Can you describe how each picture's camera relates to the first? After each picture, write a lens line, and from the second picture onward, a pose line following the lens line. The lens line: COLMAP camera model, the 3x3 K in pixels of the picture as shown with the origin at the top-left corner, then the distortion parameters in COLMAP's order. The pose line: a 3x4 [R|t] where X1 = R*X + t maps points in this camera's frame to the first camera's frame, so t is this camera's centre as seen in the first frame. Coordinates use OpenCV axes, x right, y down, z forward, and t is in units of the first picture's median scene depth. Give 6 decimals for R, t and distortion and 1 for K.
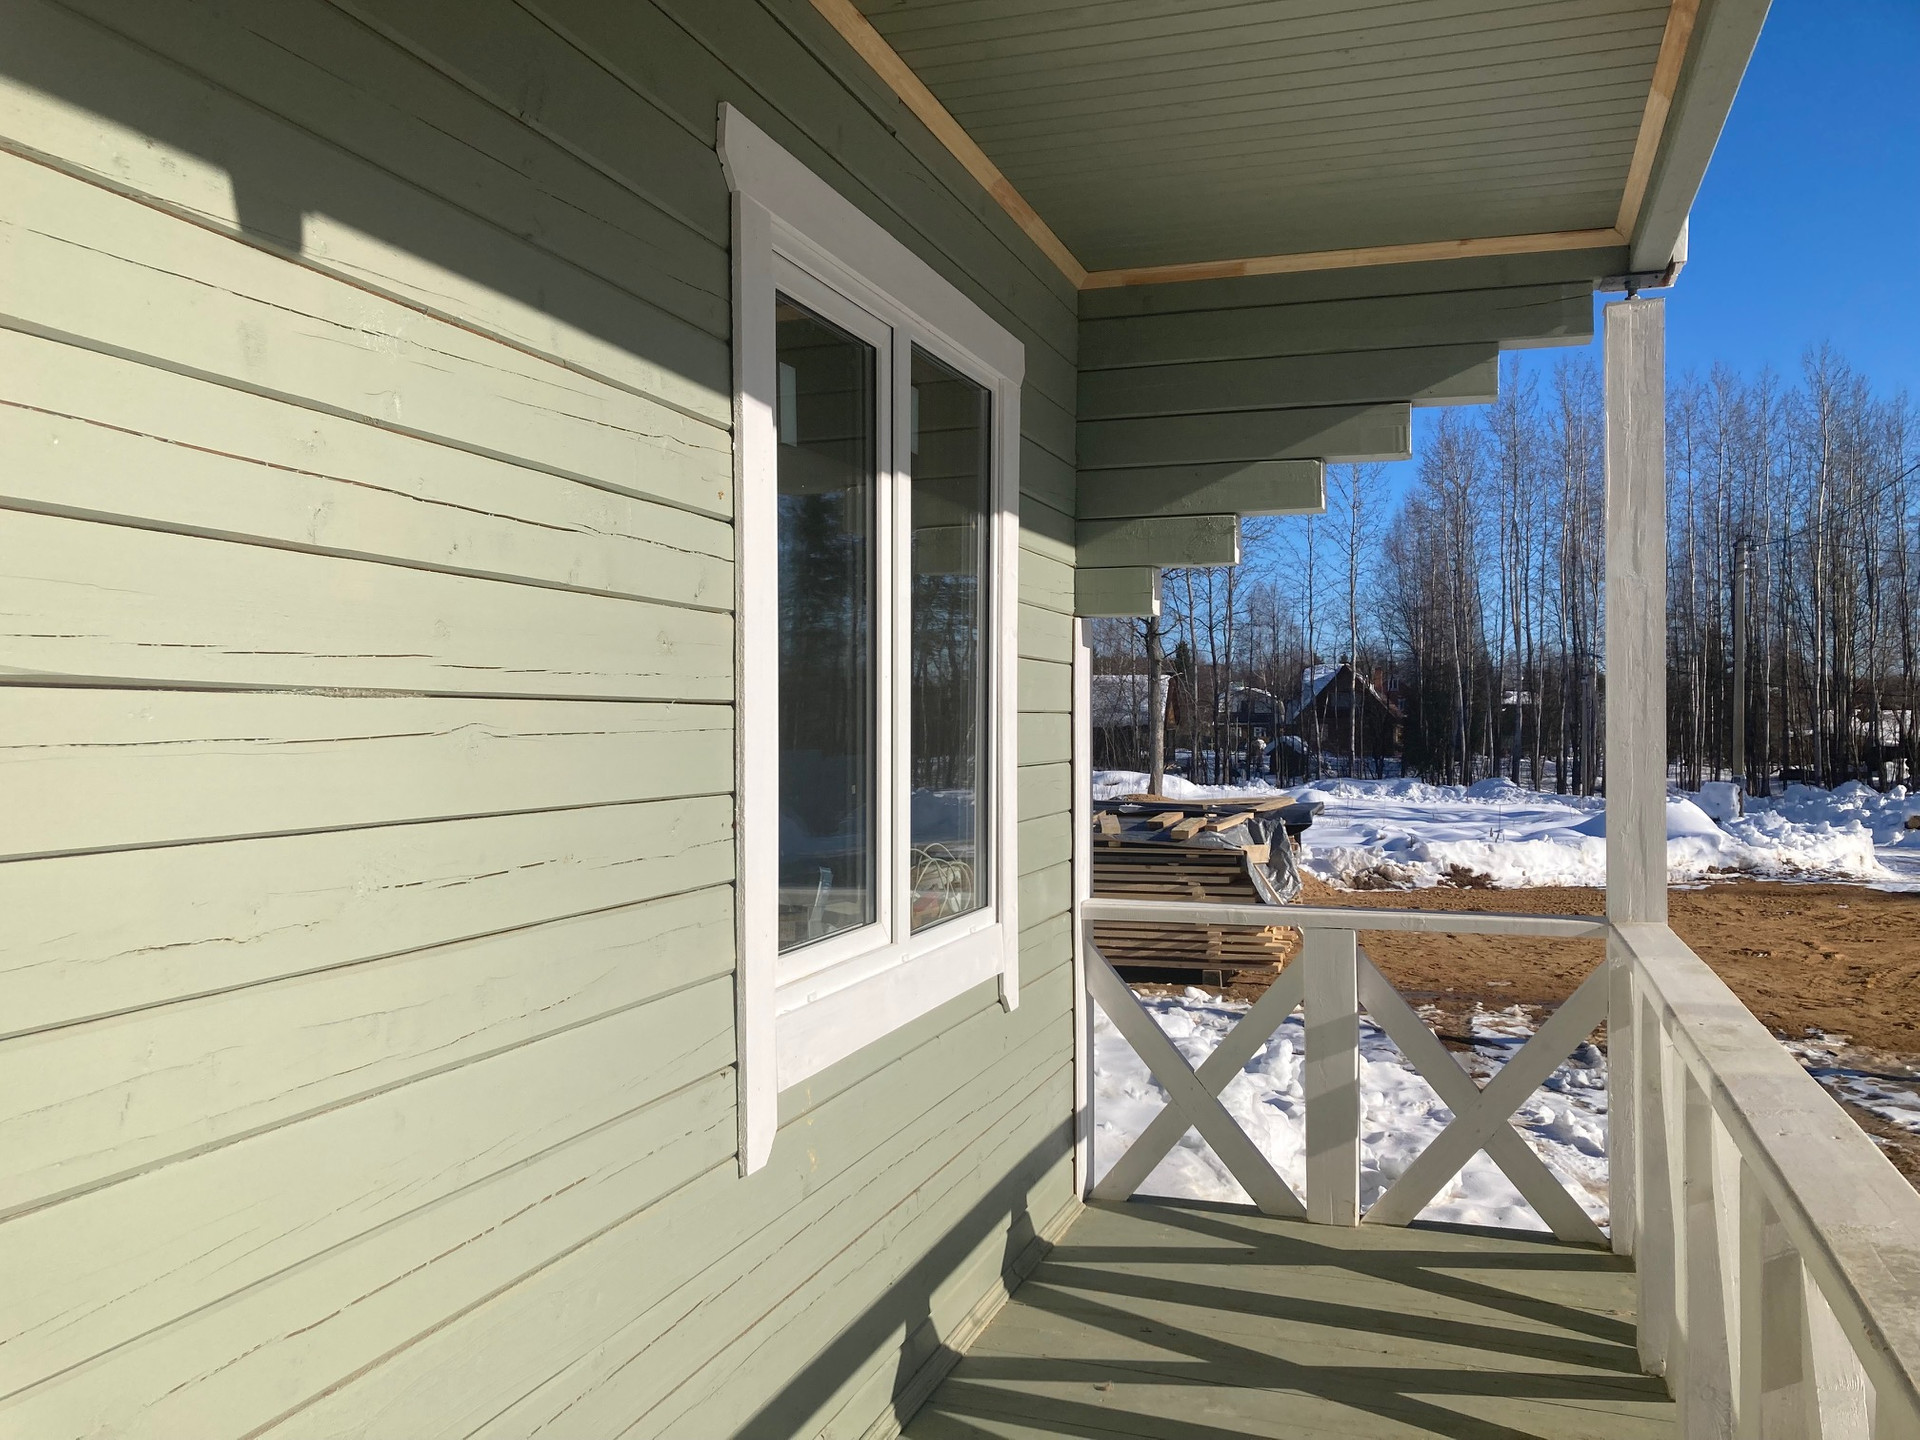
lens RADIAL K [[1585.9, 0, 989.6], [0, 1585.9, 717.4], [0, 0, 1]] dist [0.027679, 0.003555]
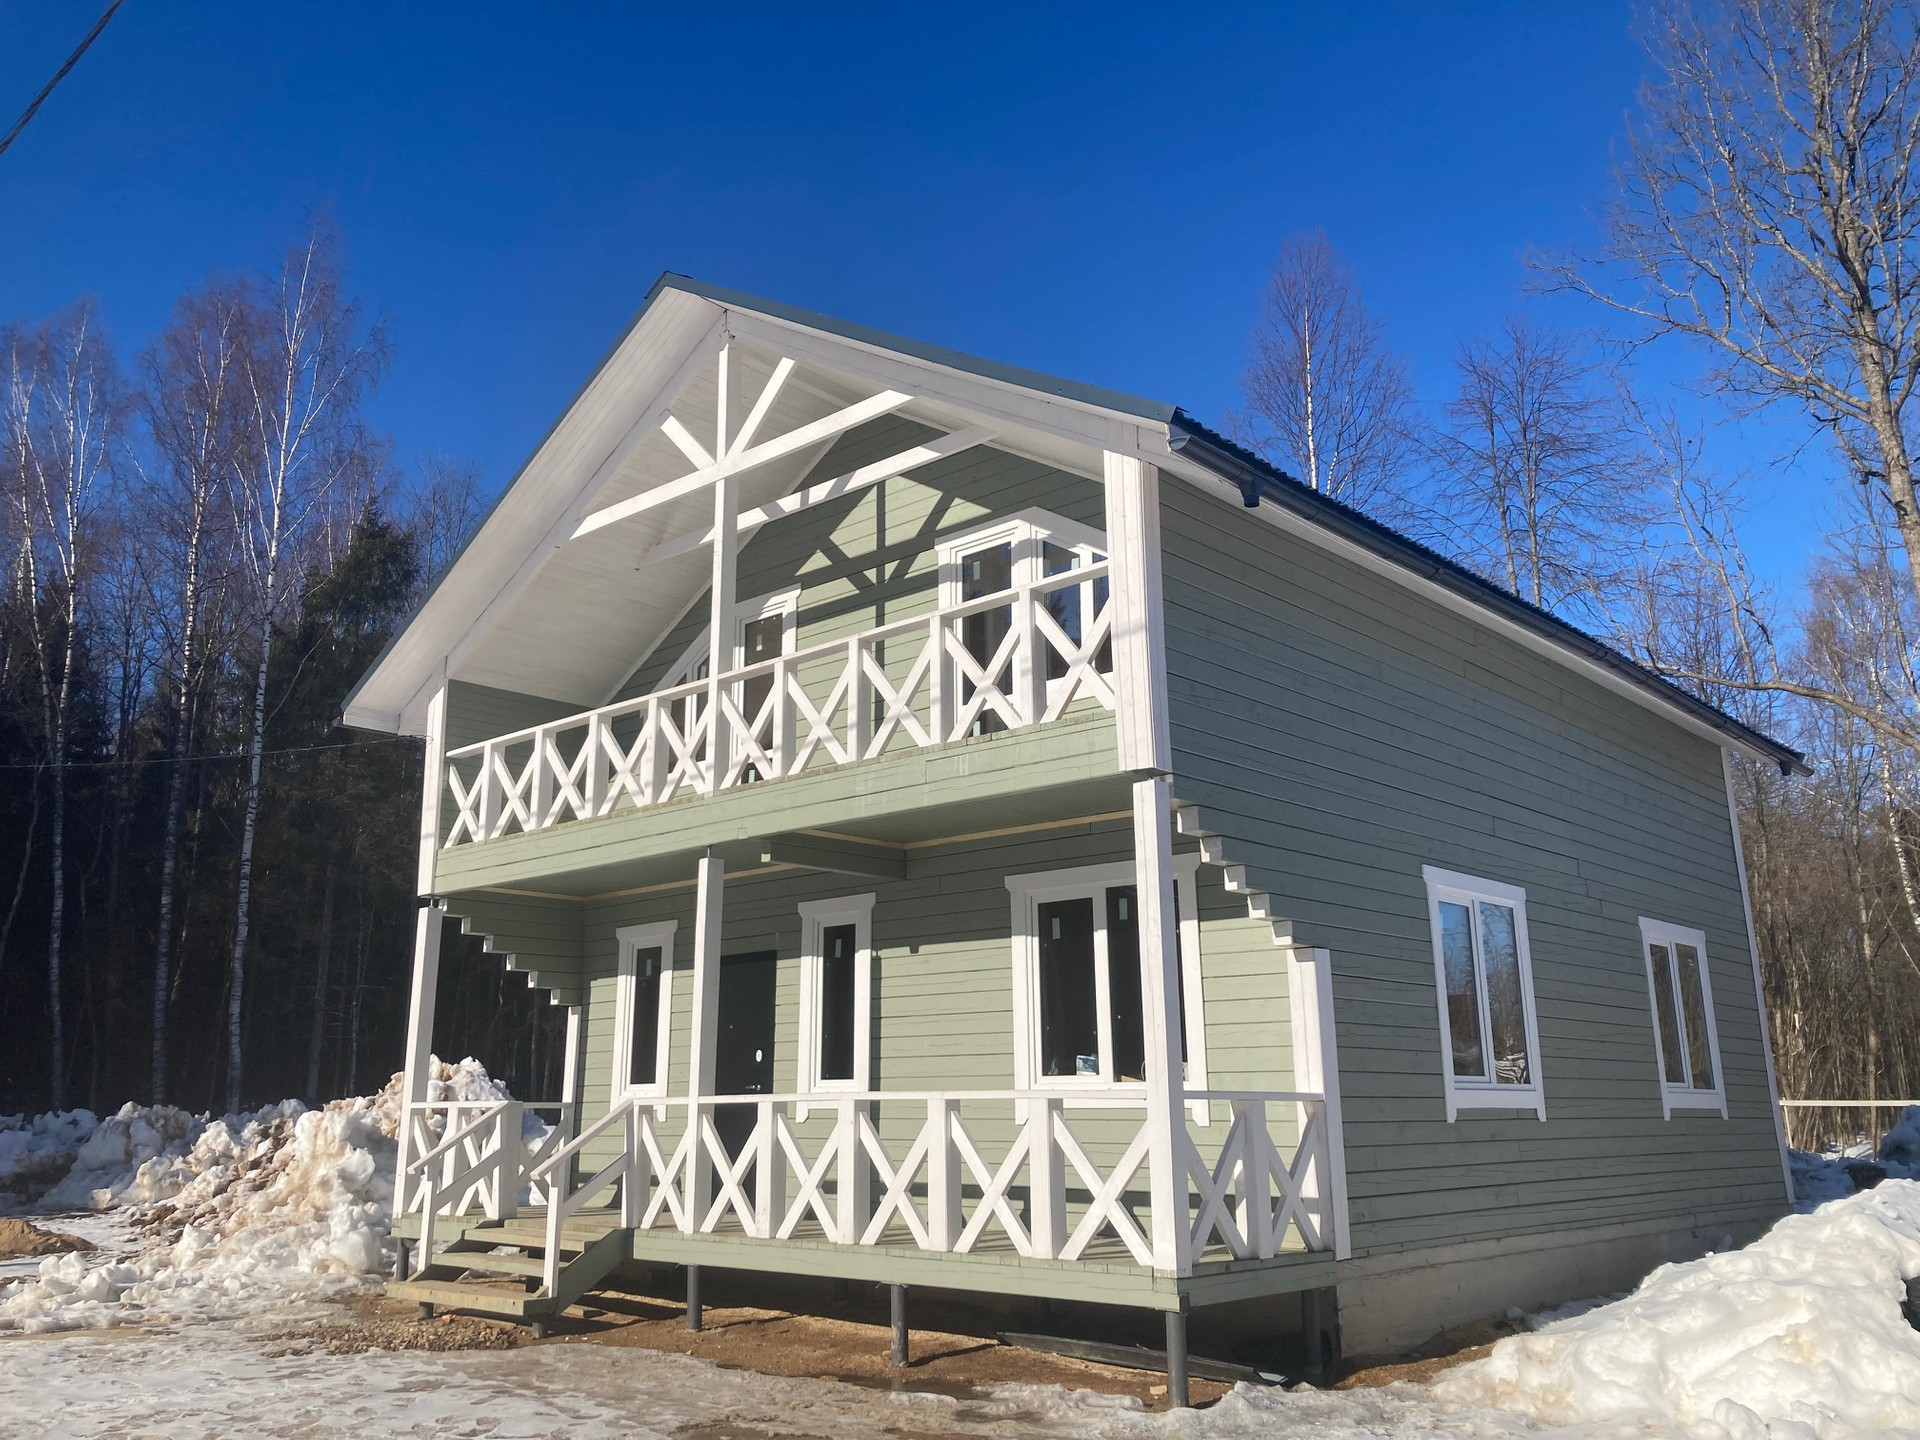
lens RADIAL K [[1569.3, 0, 958.0], [0, 1569.3, 698.2], [0, 0, 1]] dist [0.065888, -0.063723]
pose [[-0.425373, -0.228045, -0.875816, 3.653169], [0.007366, 0.966828, -0.255321, 0.245921], [0.904988, -0.115058, -0.409583, 2.595607]]
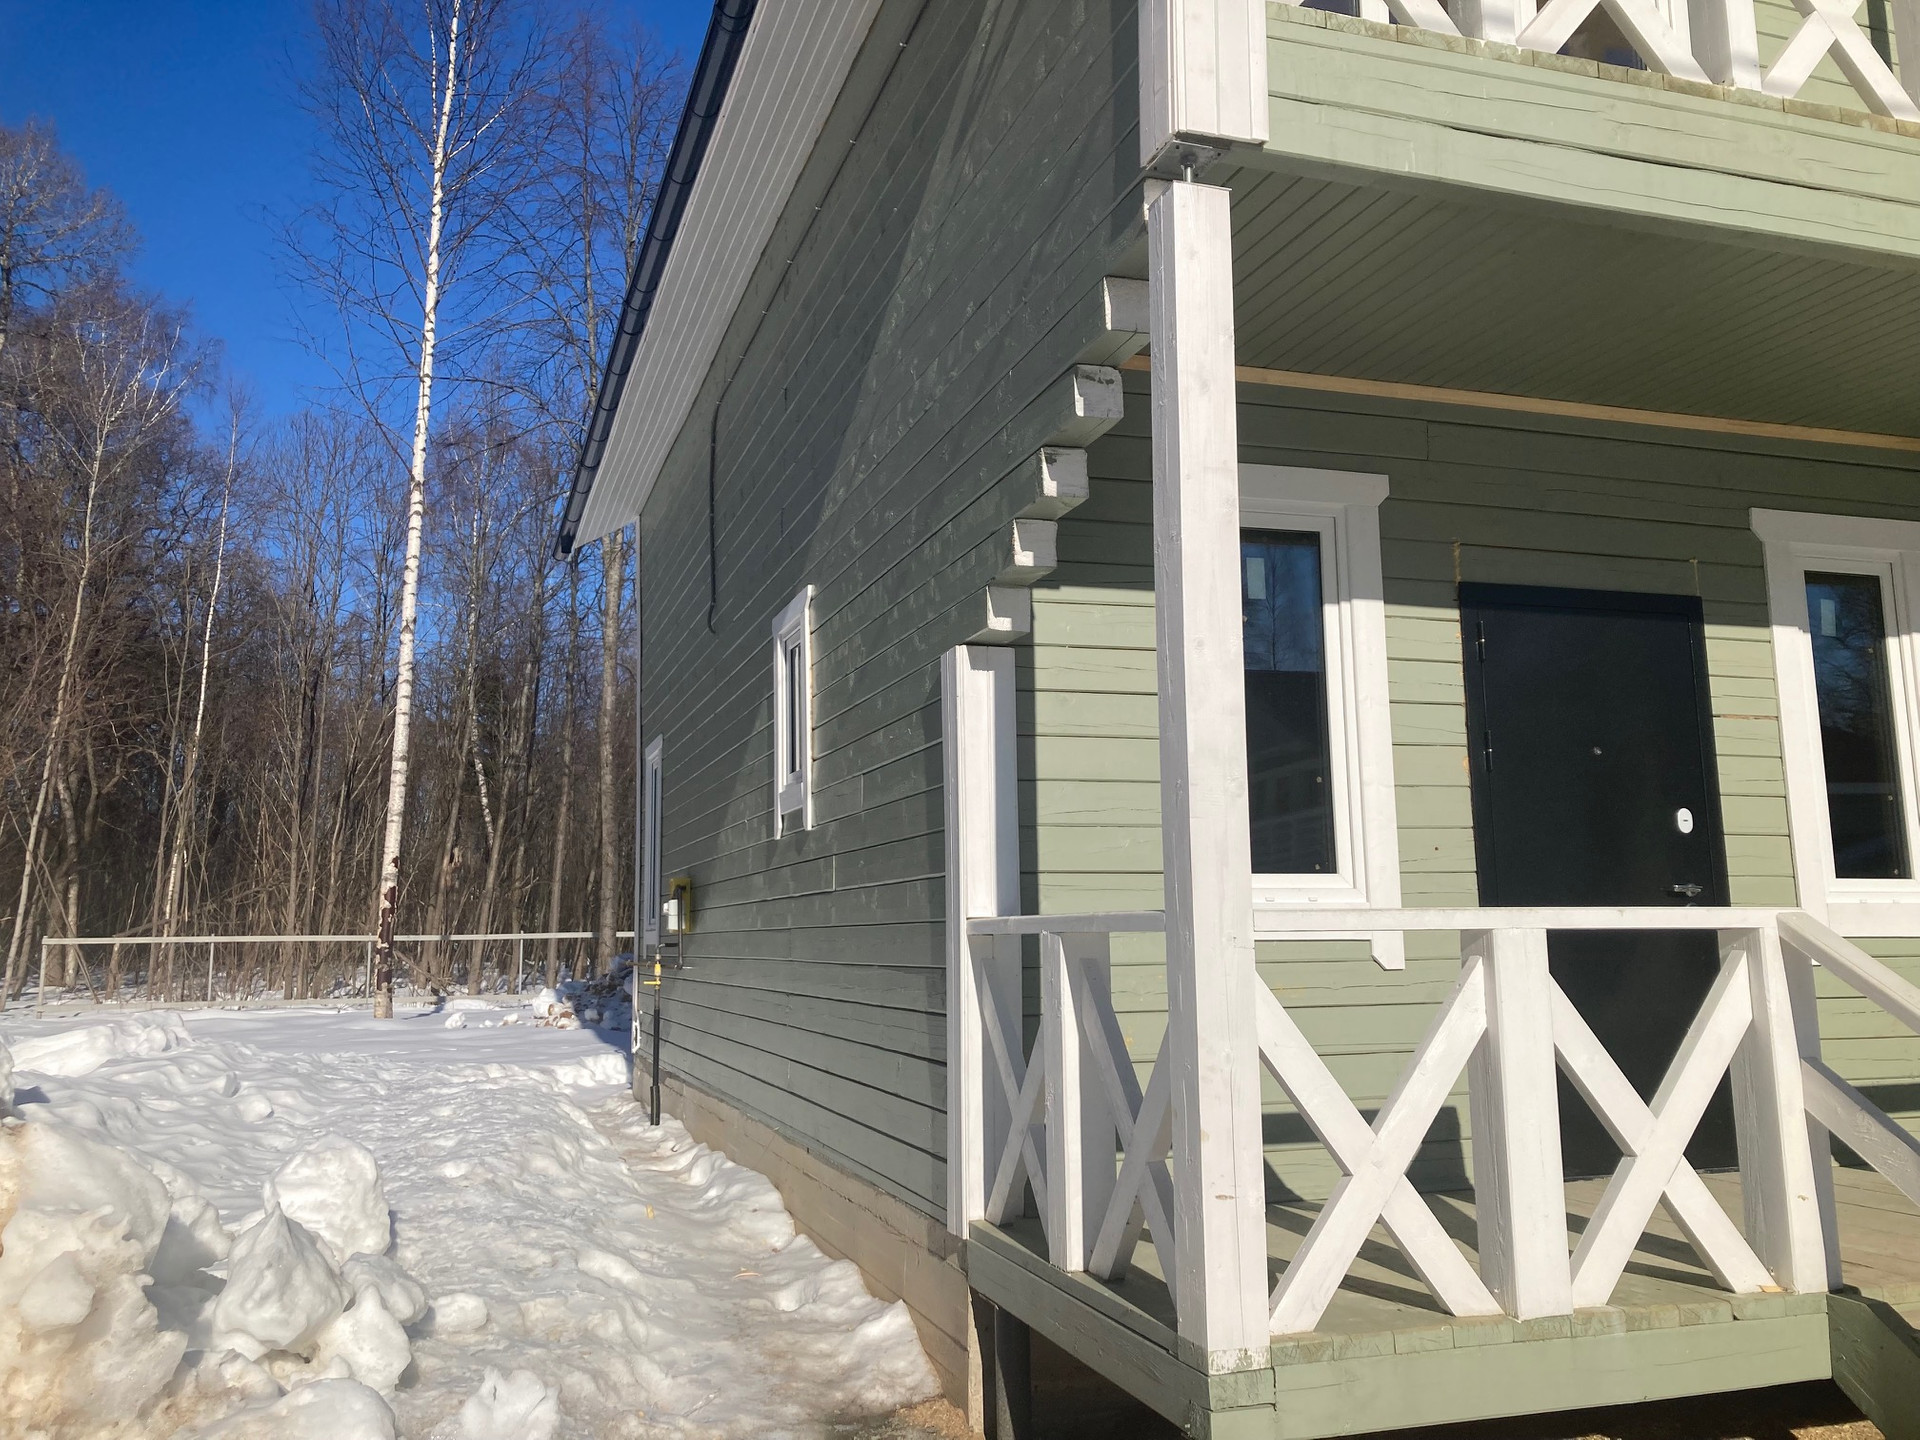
lens RADIAL K [[1556.8, 0, 951.5], [0, 1556.8, 689.5], [0, 0, 1]] dist [0.005287, 0.007080]
pose [[0.578089, -0.132764, -0.805101, 0.673071], [0.013143, 0.988062, -0.153497, 0.203871], [0.815868, 0.078153, 0.572932, -1.971193]]
